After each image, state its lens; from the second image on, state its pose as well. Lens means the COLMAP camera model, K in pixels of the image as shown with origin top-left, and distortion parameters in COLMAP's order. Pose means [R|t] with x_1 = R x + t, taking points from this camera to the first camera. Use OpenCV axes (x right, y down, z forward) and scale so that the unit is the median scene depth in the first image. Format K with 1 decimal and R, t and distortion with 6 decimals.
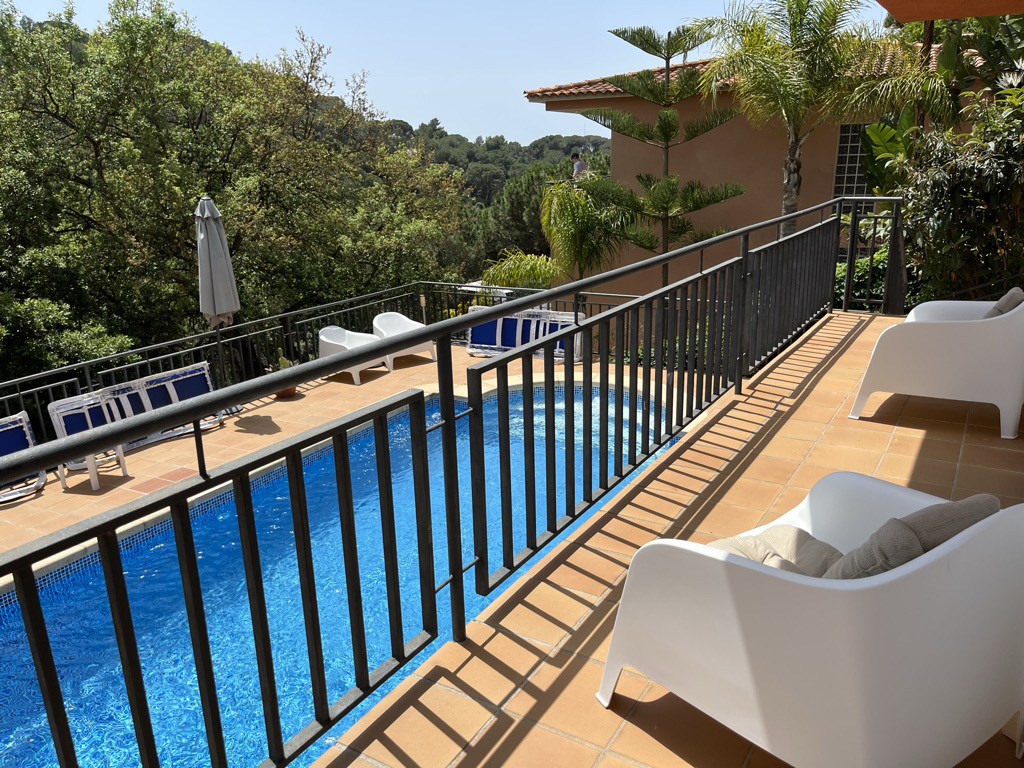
lens RADIAL K [[779.3, 0, 512.9], [0, 779.3, 387.5], [0, 0, 1]] dist [0.061186, -0.087430]
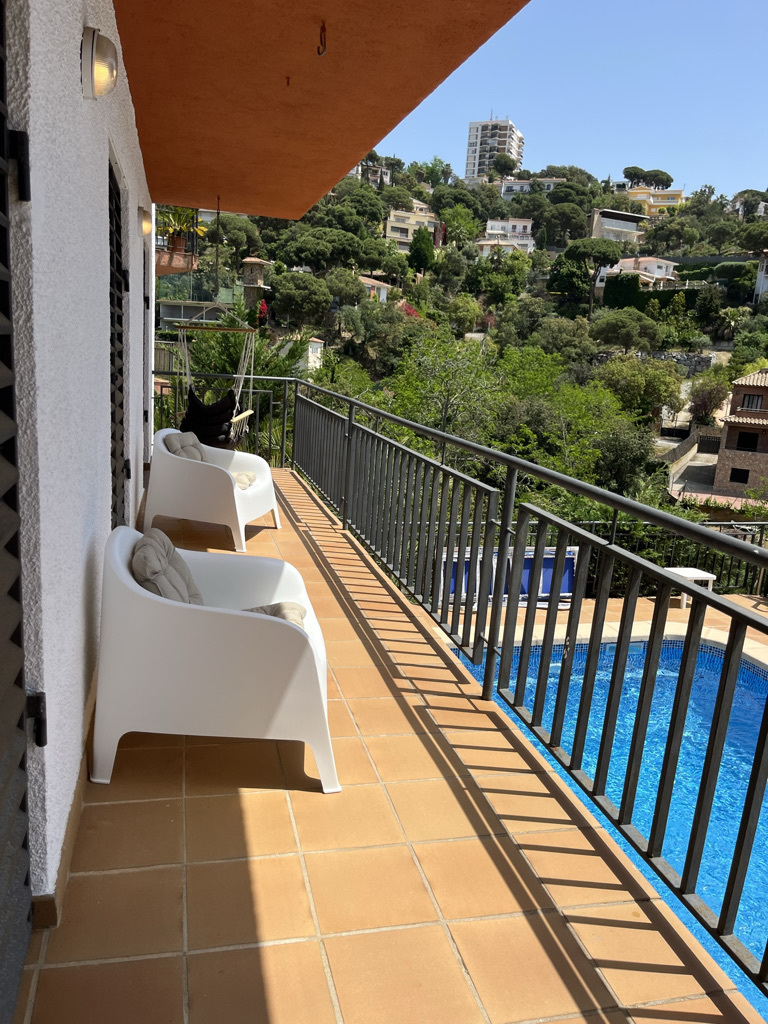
lens RADIAL K [[779.3, 0, 381.9], [0, 779.3, 514.7], [0, 0, 1]] dist [0.061186, -0.087430]
pose [[-0.690584, 0.135038, -0.710534, 0.927063], [-0.252441, 0.875626, 0.411768, -0.441902], [0.677766, 0.463728, -0.570604, 1.438658]]
